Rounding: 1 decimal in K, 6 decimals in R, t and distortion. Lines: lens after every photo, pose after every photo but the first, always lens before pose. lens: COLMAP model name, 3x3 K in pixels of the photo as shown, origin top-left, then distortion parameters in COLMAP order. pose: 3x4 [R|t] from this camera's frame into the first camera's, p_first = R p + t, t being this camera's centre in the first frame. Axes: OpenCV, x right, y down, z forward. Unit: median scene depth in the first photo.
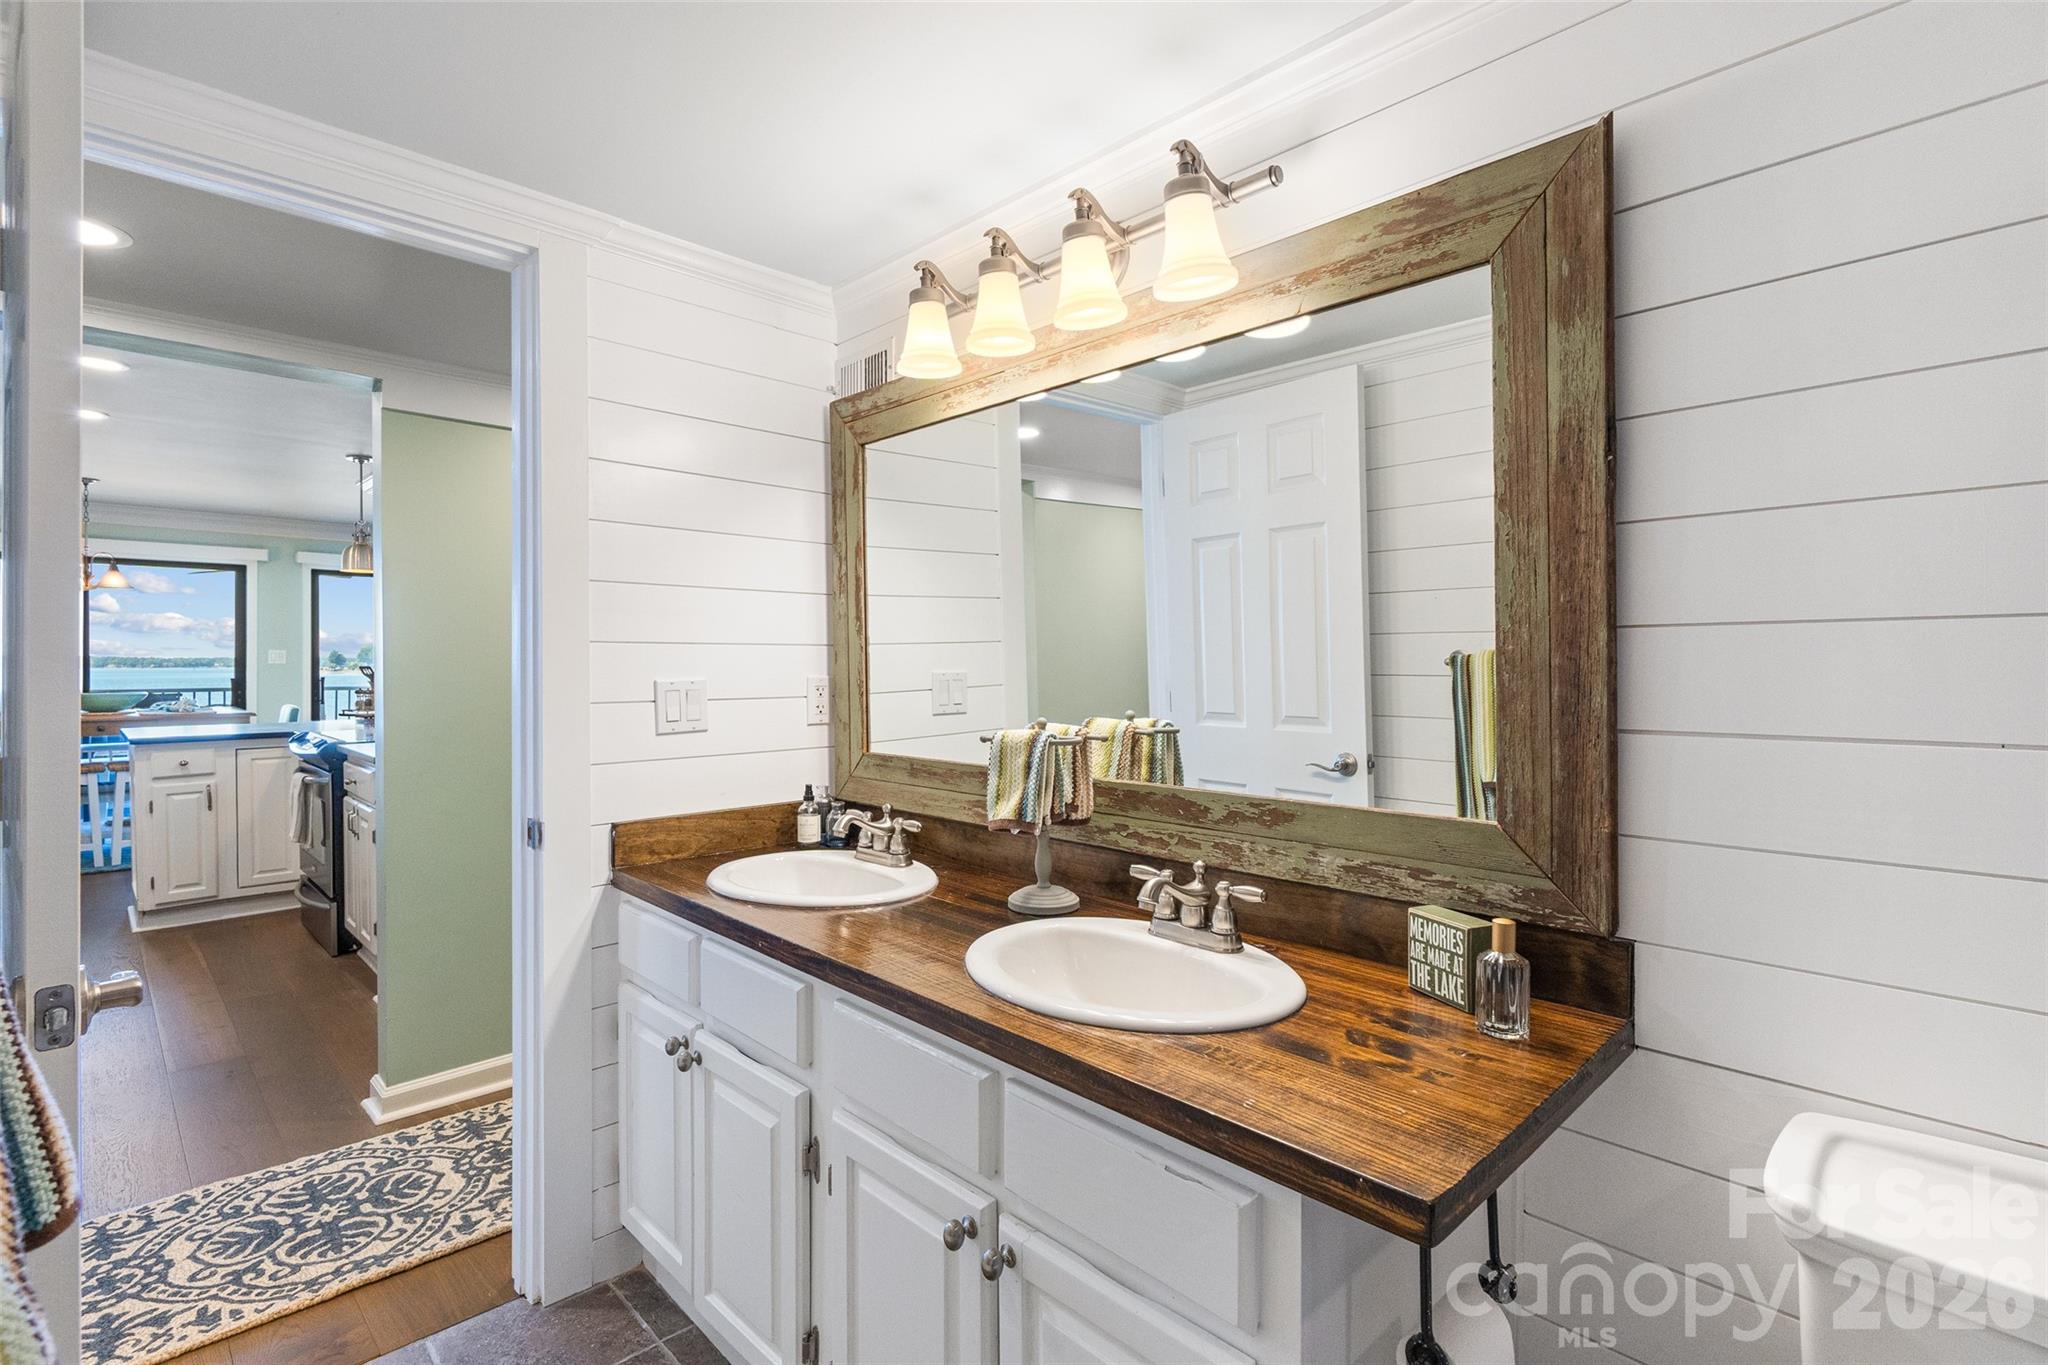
lens RADIAL K [[965.7, 0, 1027.9], [0, 965.7, 670.3], [0, 0, 1]] dist [-0.004051, 0.000070]
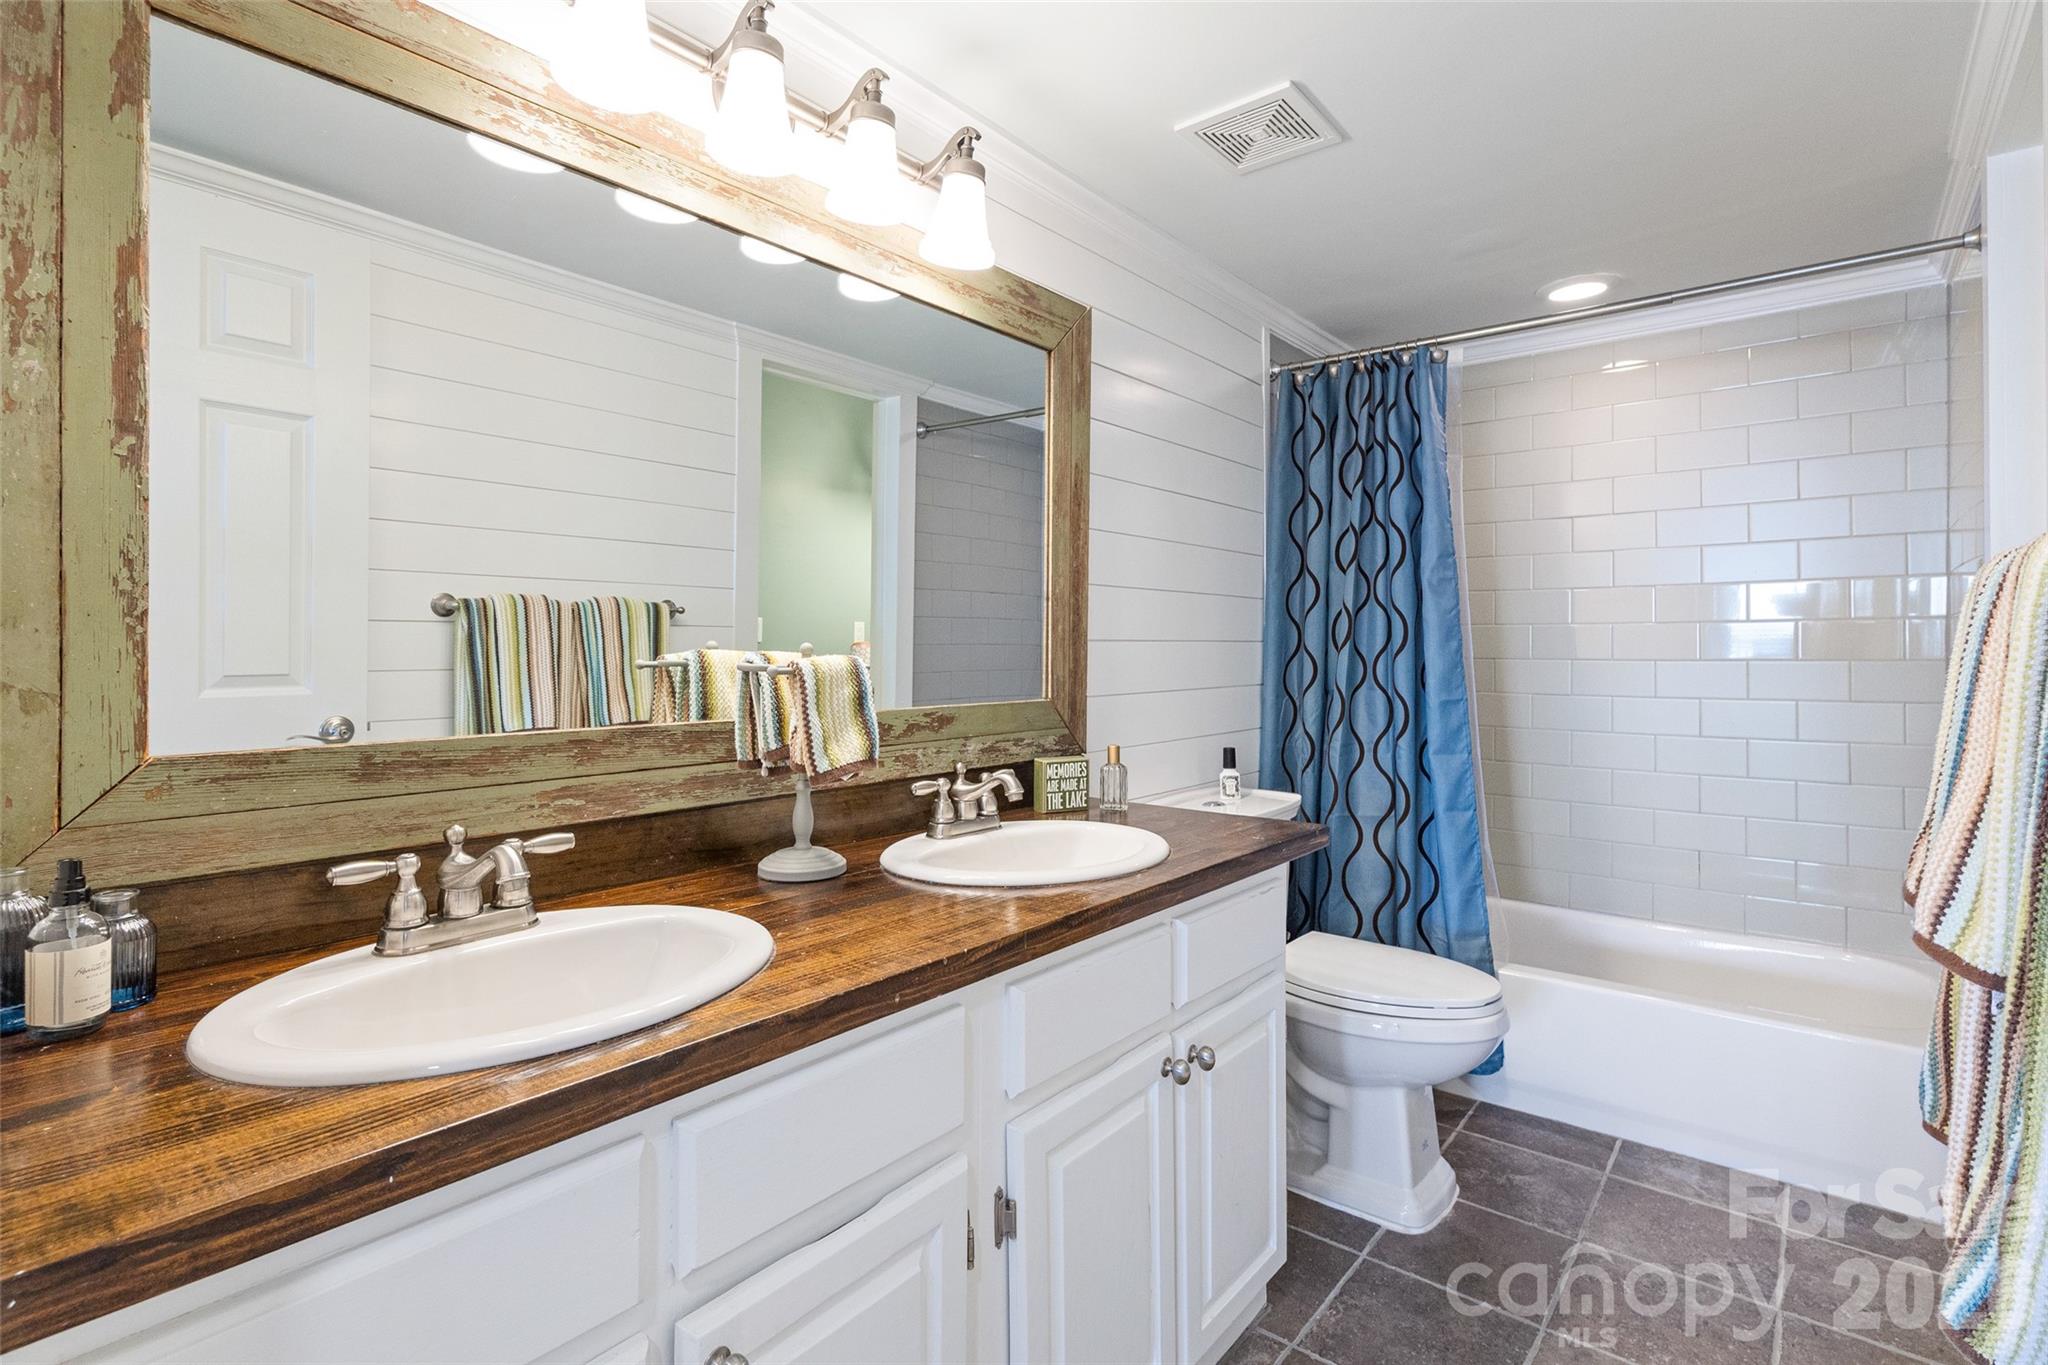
lens RADIAL K [[965.7, 0, 1022.3], [0, 965.7, 642.6], [0, 0, 1]] dist [-0.004051, 0.000070]
pose [[-0.108442, 0.006323, 0.994083, -0.996488], [0.004143, 0.999974, -0.005908, 0.065236], [-0.994094, 0.003478, -0.108465, 1.090160]]
